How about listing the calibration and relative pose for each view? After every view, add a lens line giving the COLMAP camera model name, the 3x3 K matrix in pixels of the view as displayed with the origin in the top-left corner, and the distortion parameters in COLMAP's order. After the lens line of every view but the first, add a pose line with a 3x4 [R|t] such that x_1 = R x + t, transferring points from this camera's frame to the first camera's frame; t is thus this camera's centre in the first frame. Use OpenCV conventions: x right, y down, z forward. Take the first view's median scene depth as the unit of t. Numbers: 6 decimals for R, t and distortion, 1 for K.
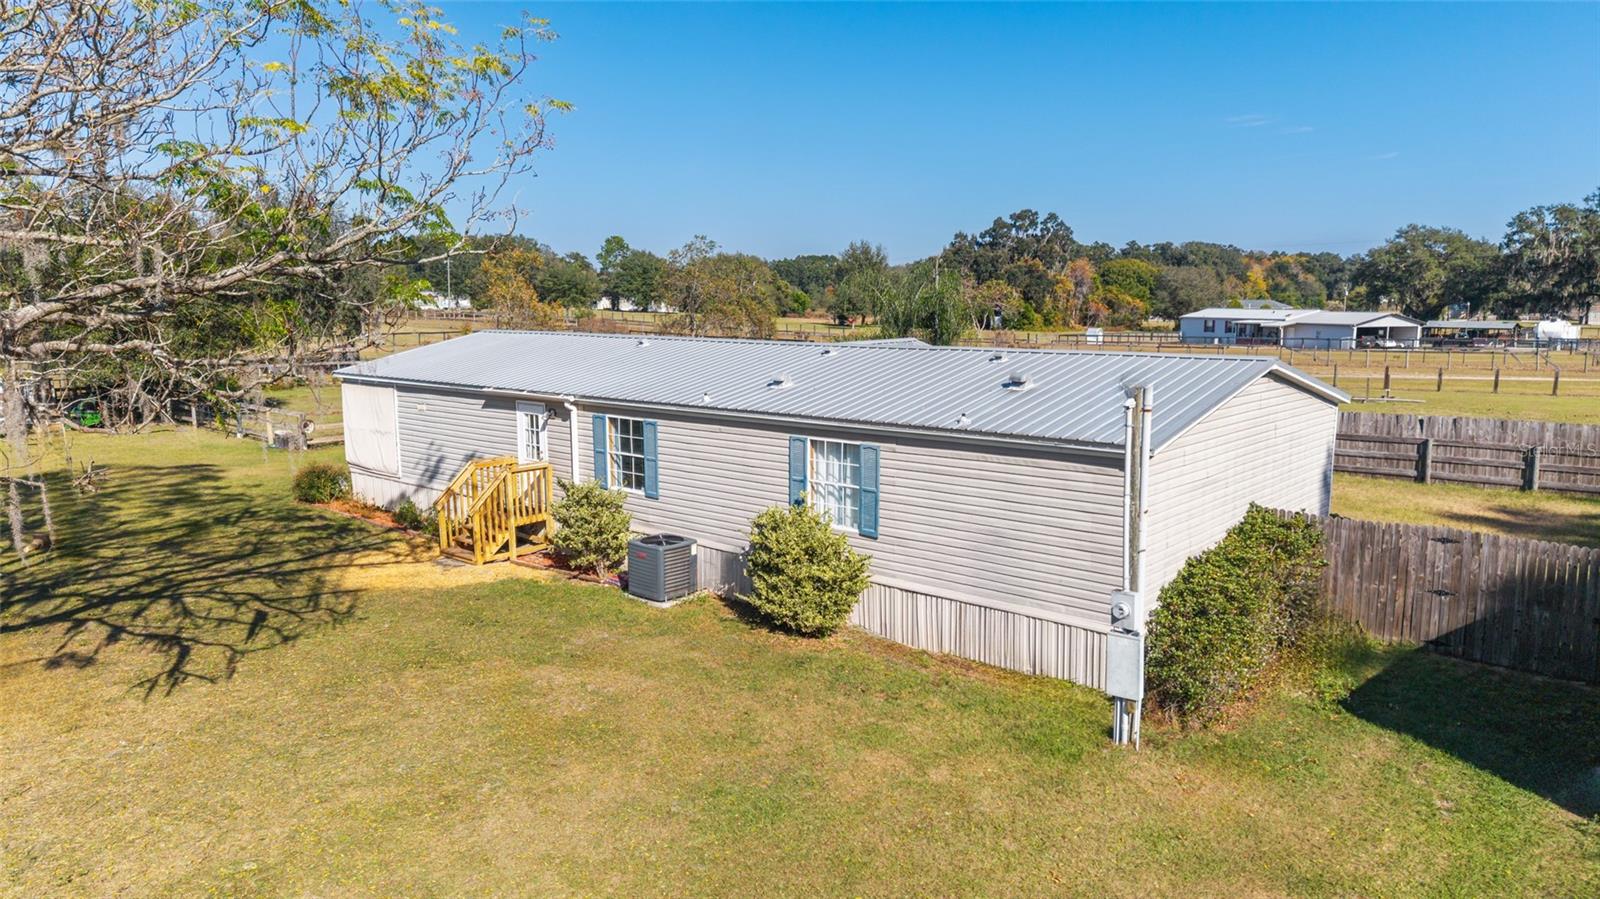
lens RADIAL K [[1071.0, 0, 768.9], [0, 1071.0, 442.2], [0, 0, 1]] dist [0.007267, -0.004318]
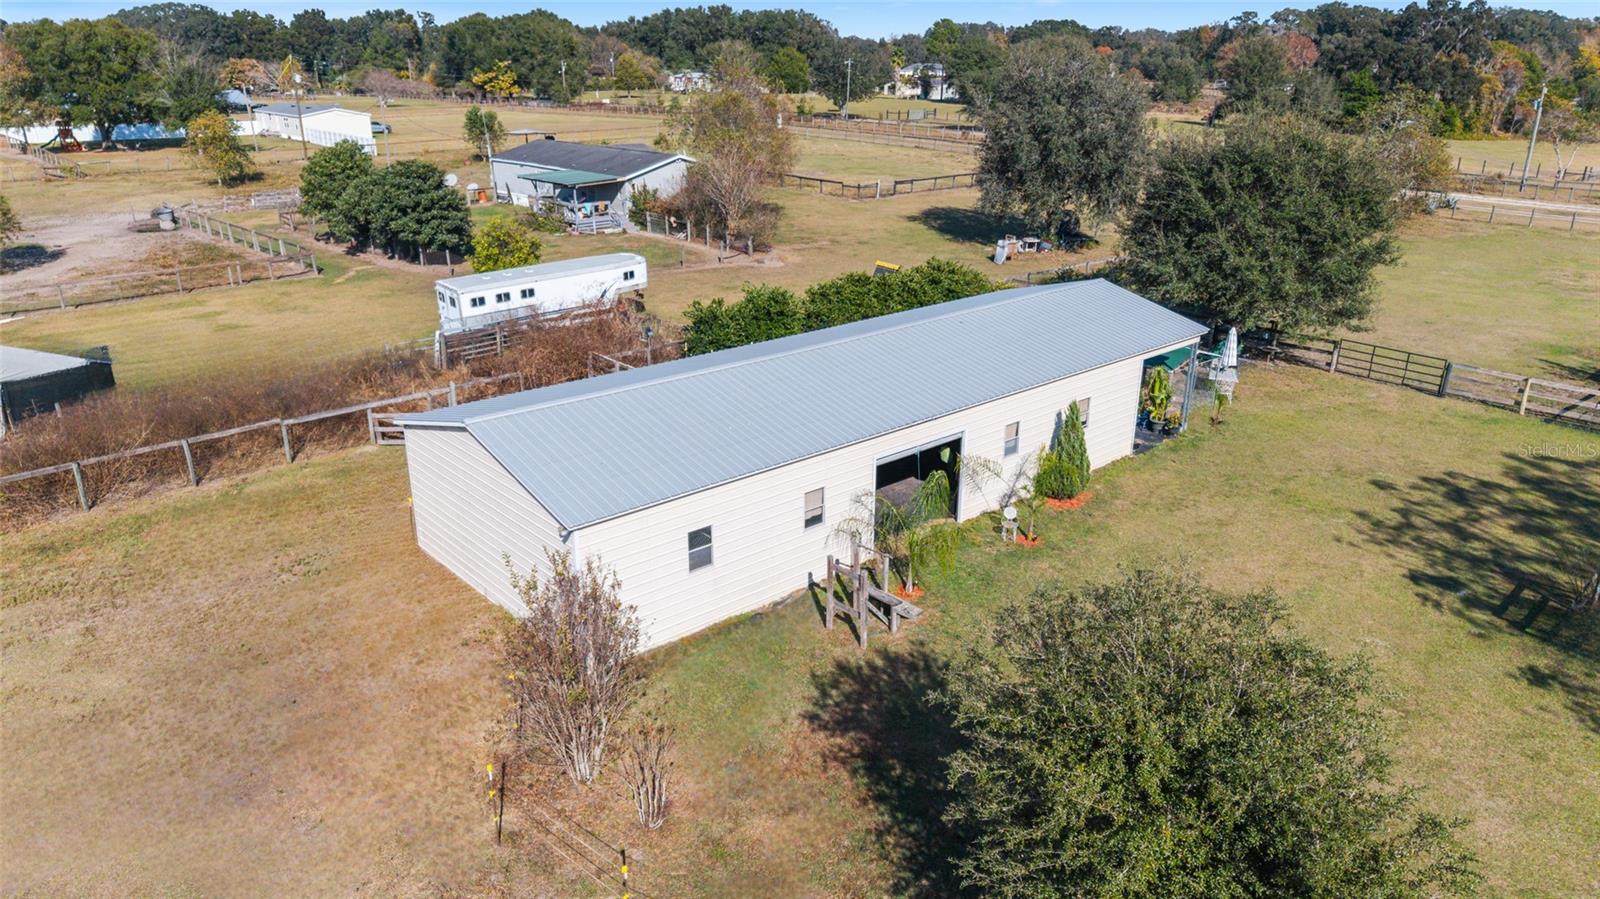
lens RADIAL K [[1079.6, 0, 800.0], [0, 1079.6, 449.5], [0, 0, 1]] dist [0.009278, -0.012624]
pose [[0.992030, 0.047890, -0.116550, -1.357660], [-0.022072, 0.976703, 0.213456, -0.222673], [0.124057, -0.209182, 0.969976, -0.082033]]
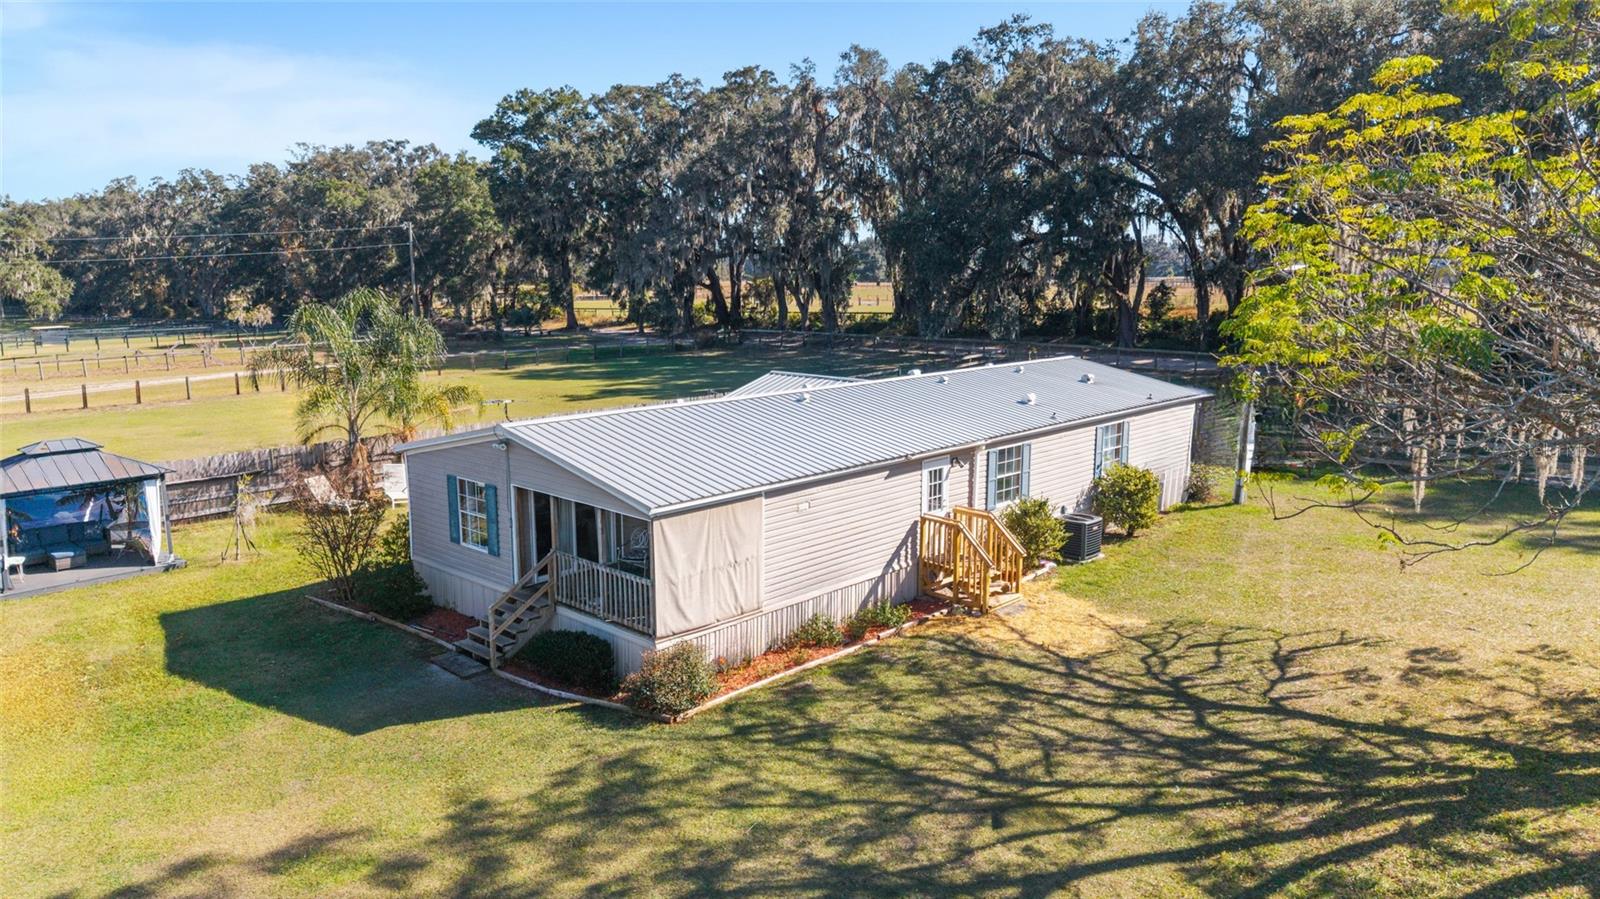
lens RADIAL K [[1072.2, 0, 800.0], [0, 1072.2, 449.5], [0, 0, 1]] dist [0.010227, 0.004228]
pose [[0.032864, -0.165254, 0.985703, -0.998114], [0.138956, 0.977413, 0.159231, -0.183252], [-0.989753, 0.131736, 0.055085, 0.828019]]
